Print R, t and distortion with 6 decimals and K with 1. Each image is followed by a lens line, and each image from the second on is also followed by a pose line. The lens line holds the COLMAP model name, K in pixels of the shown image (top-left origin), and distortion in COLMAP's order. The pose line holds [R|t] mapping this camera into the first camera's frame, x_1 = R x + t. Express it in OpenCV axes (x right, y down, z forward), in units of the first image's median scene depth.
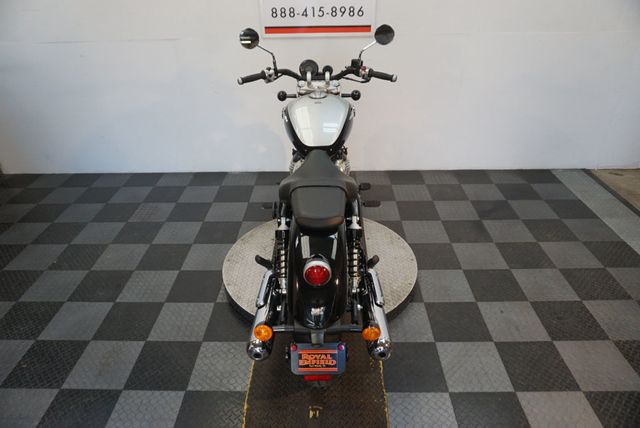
lens RADIAL K [[430.6, 0, 320.0], [0, 430.6, 214.0], [0, 0, 1]] dist [-0.048157, 0.038546]
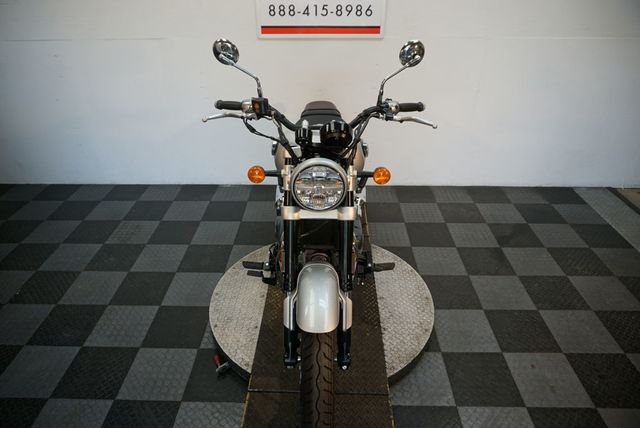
lens RADIAL K [[430.6, 0, 320.0], [0, 430.6, 214.0], [0, 0, 1]] dist [-0.048157, 0.038546]
pose [[0.999896, 0.012680, 0.006835, -0.009408], [-0.012727, 0.999894, 0.007013, -0.066189], [-0.006745, -0.007099, 0.999952, 0.128487]]
